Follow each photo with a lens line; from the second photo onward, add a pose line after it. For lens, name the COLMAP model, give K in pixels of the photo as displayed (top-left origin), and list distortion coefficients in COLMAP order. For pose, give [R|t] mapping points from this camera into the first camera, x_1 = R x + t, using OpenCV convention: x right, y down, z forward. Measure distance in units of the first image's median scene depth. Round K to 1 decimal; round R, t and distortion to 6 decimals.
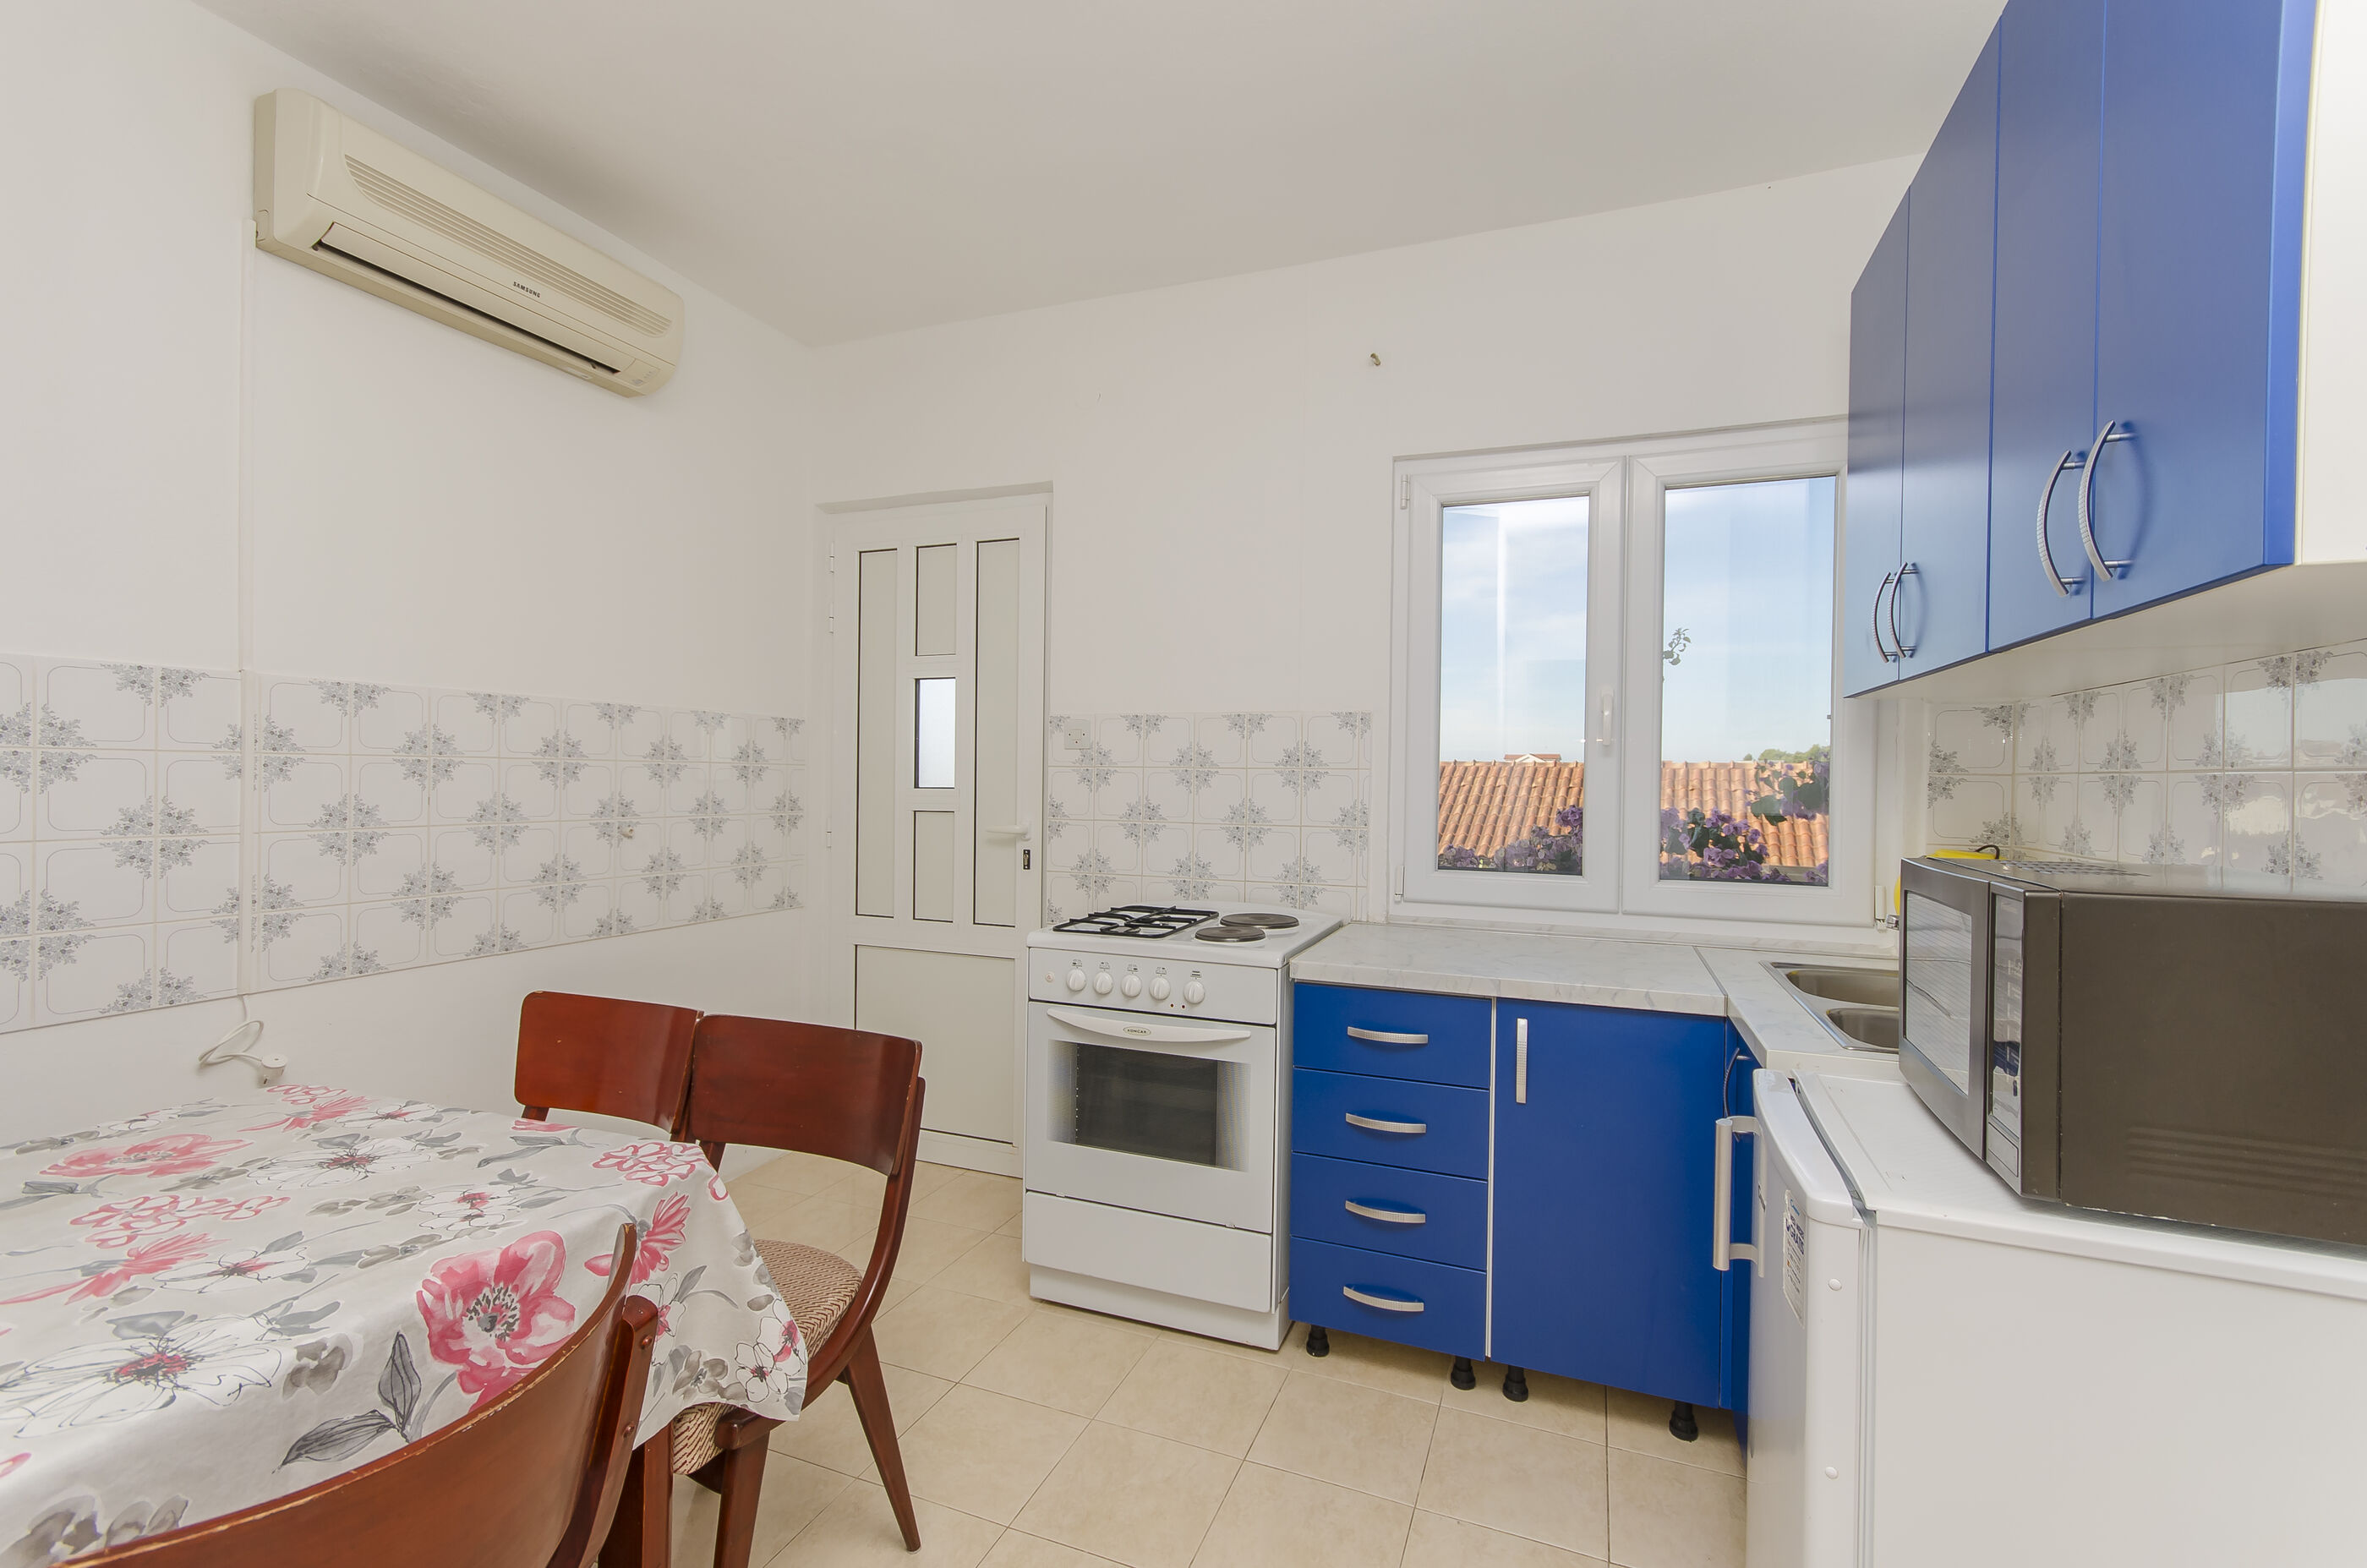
lens RADIAL K [[1023.3, 0, 1188.6], [0, 1023.3, 780.2], [0, 0, 1]] dist [0.004706, -0.000282]
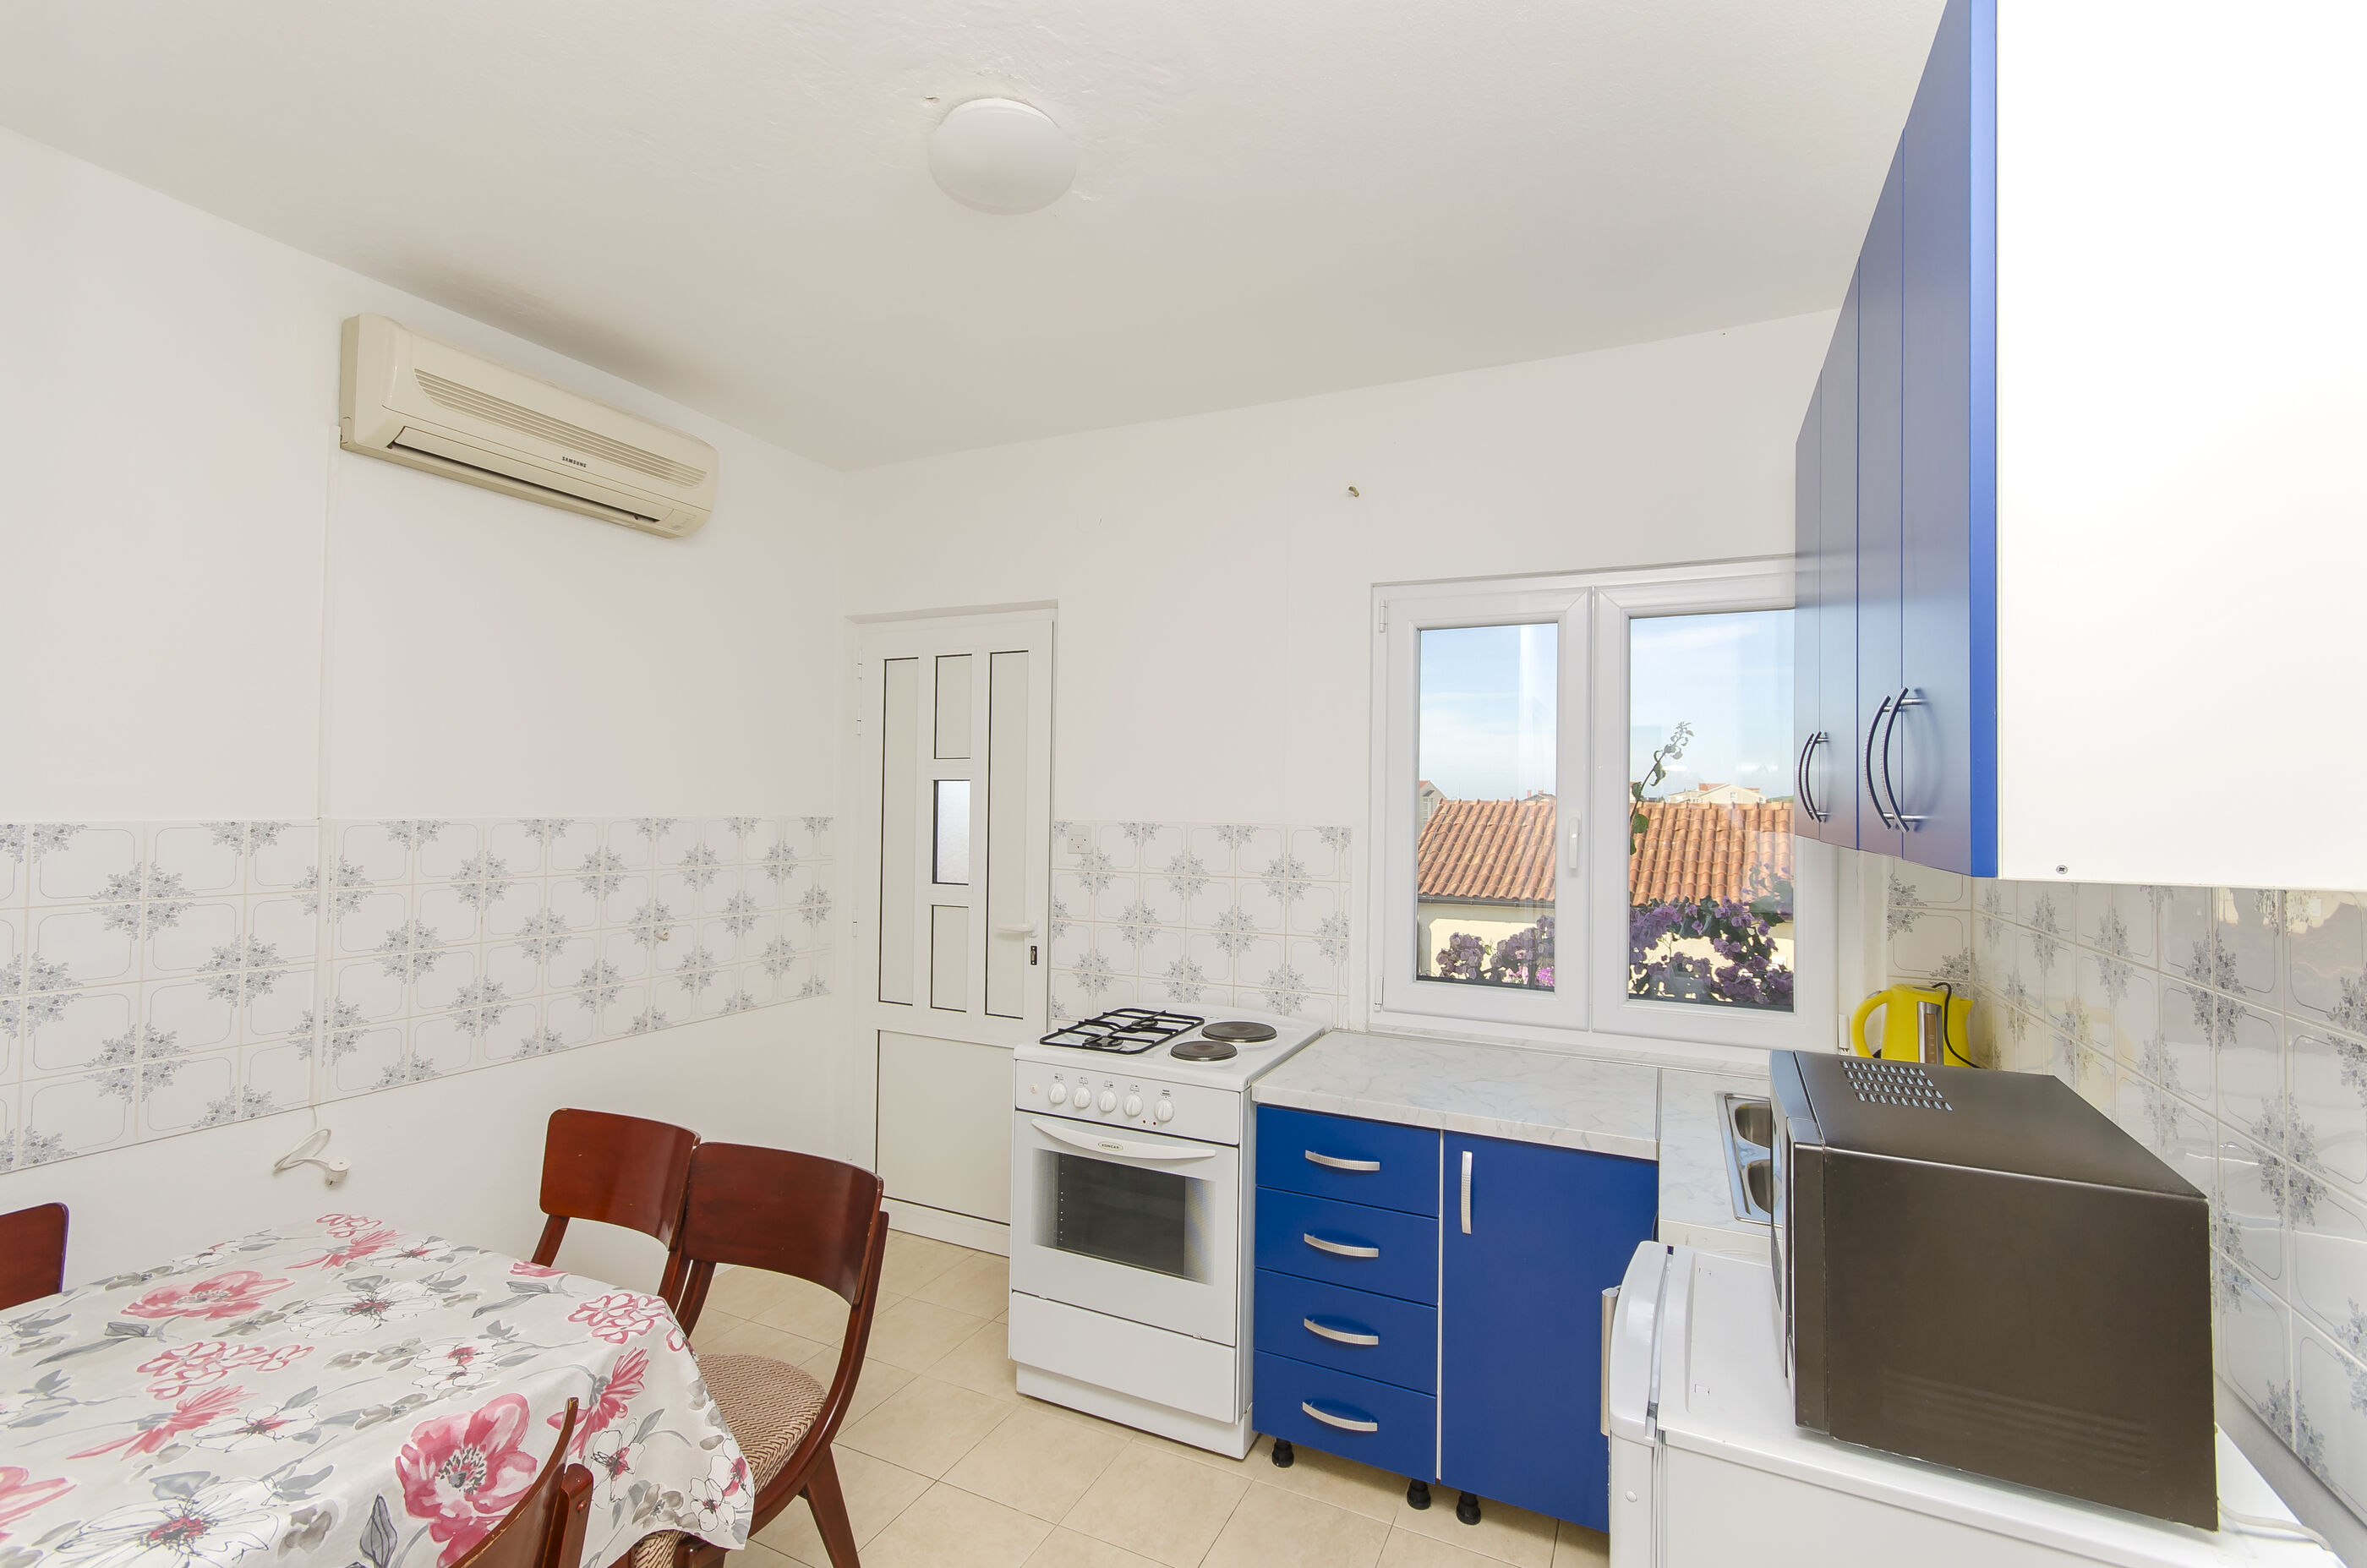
lens RADIAL K [[1023.3, 0, 1189.4], [0, 1023.3, 780.1], [0, 0, 1]] dist [0.004706, -0.000282]
pose [[0.997721, -0.001502, -0.067457, 0.106162], [-0.000286, 0.999649, -0.026482, -0.109146], [0.067473, 0.026441, 0.997371, -0.063995]]
